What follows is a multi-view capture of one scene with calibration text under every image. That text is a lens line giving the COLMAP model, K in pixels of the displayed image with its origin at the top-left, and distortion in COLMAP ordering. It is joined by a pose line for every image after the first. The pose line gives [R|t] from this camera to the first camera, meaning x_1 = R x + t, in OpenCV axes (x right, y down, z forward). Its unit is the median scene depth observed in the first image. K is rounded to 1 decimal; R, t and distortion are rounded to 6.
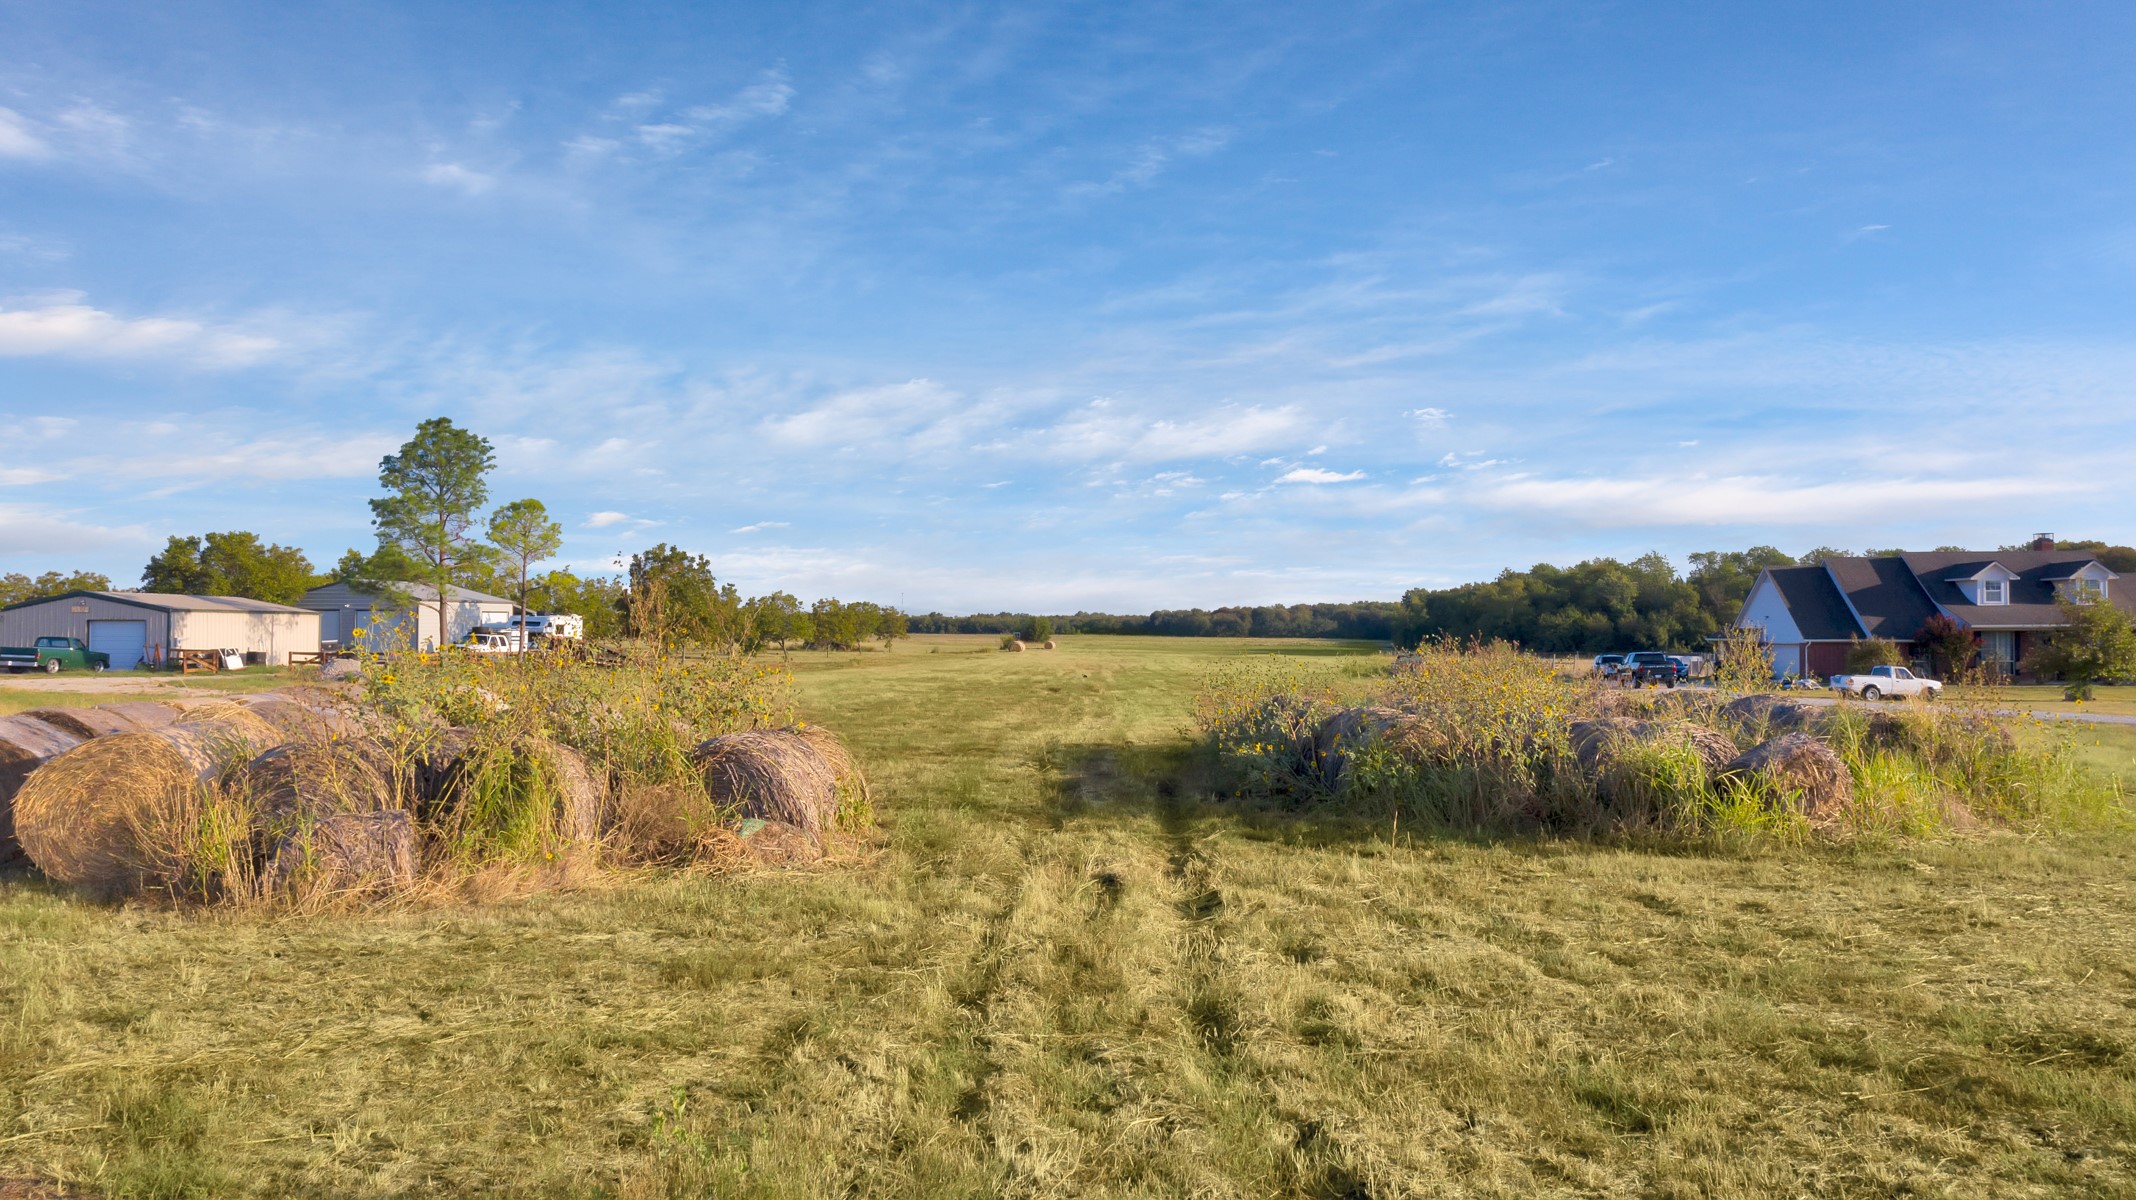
lens RADIAL K [[1695.3, 0, 1067.6], [0, 1695.3, 594.5], [0, 0, 1]] dist [-0.021304, 0.010792]
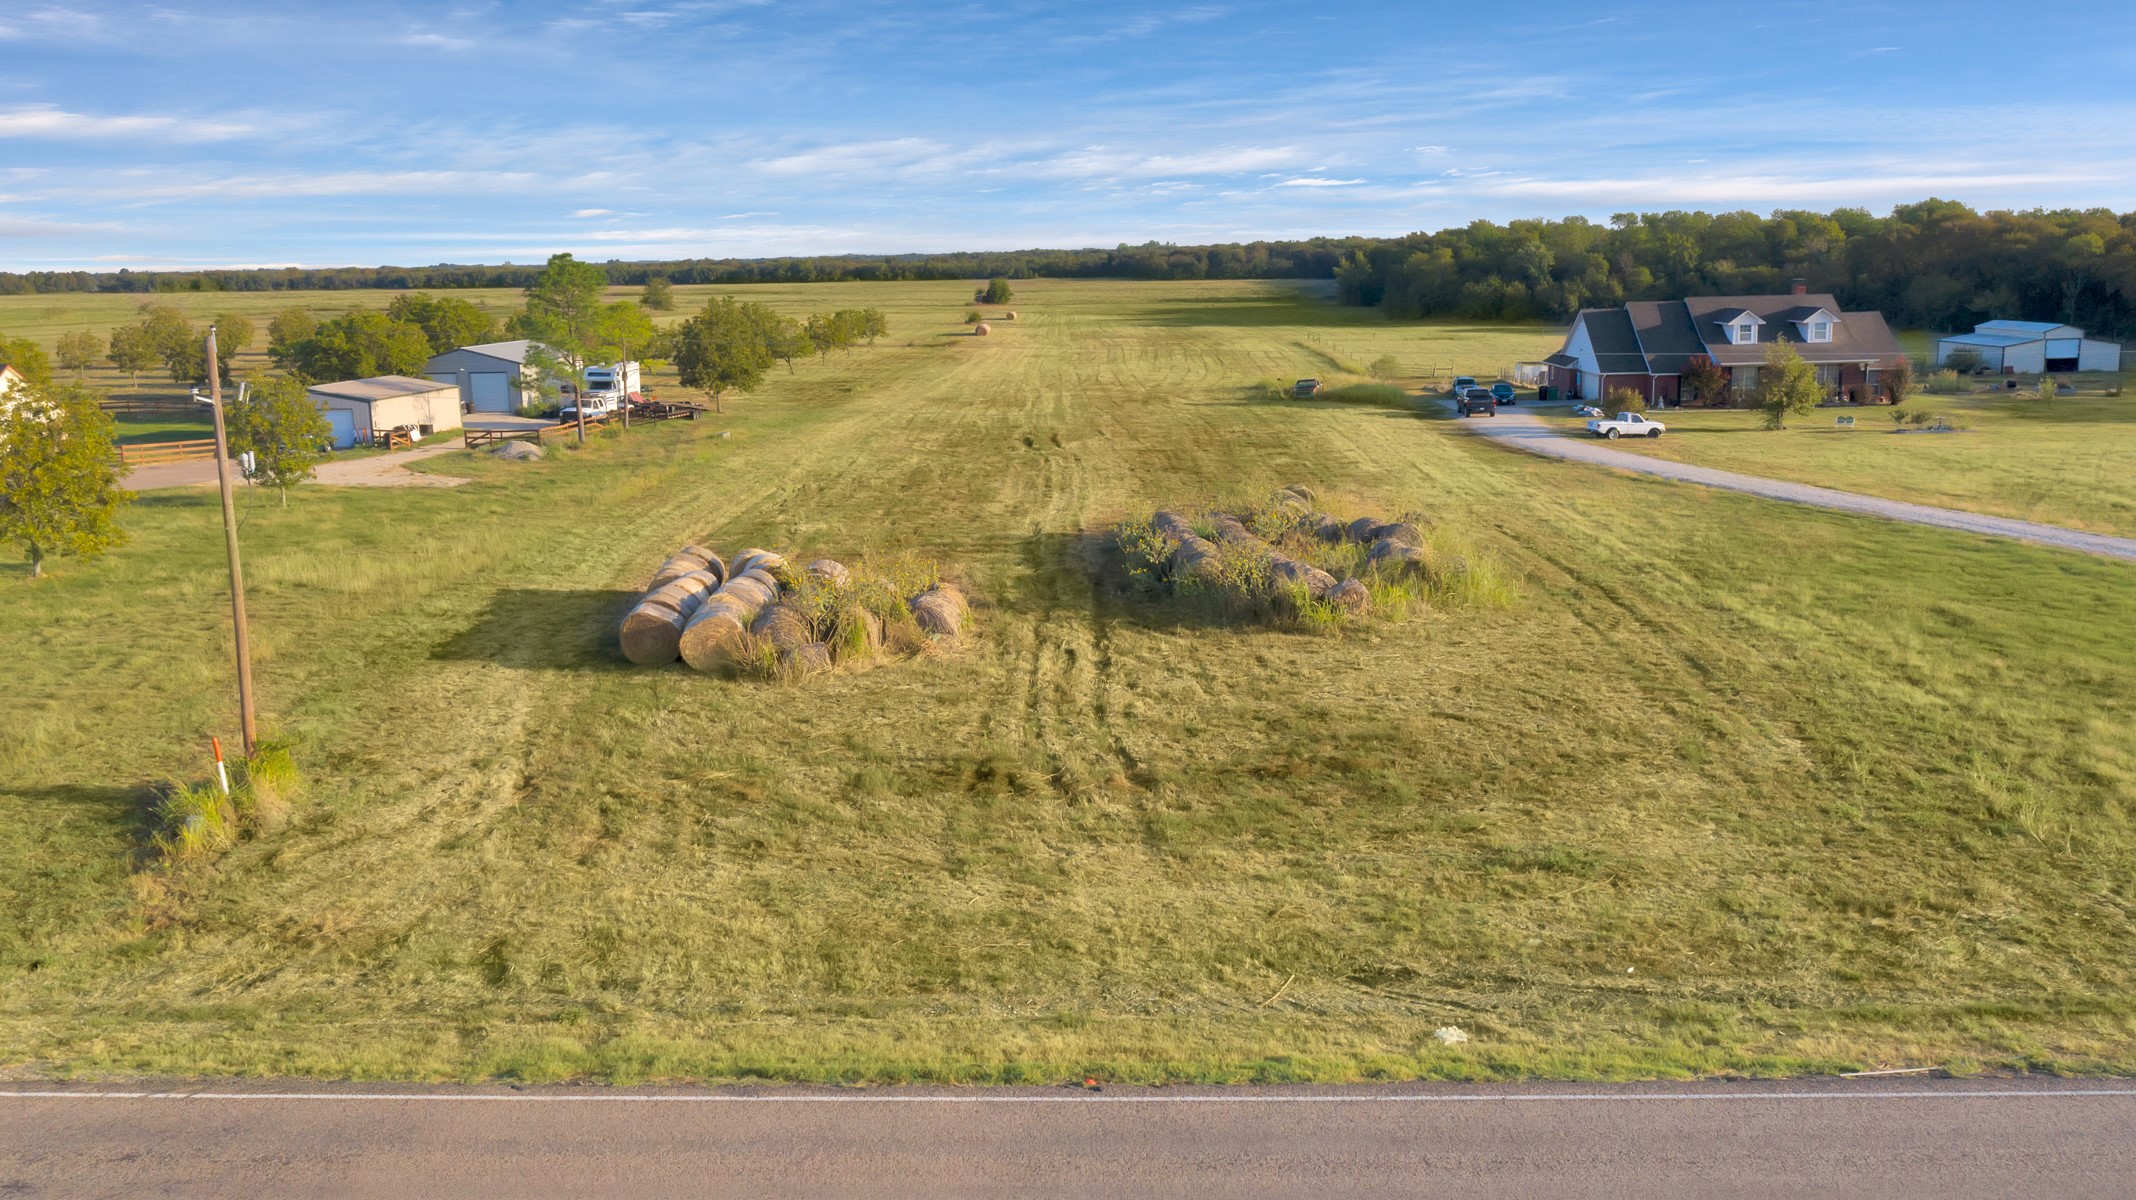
lens RADIAL K [[1695.3, 0, 1067.0], [0, 1695.3, 602.1], [0, 0, 1]] dist [-0.021304, 0.010792]
pose [[0.999394, -0.028750, 0.019601, -0.003248], [0.023849, 0.976147, 0.215797, -0.049810], [-0.025338, -0.215199, 0.976241, -0.163148]]
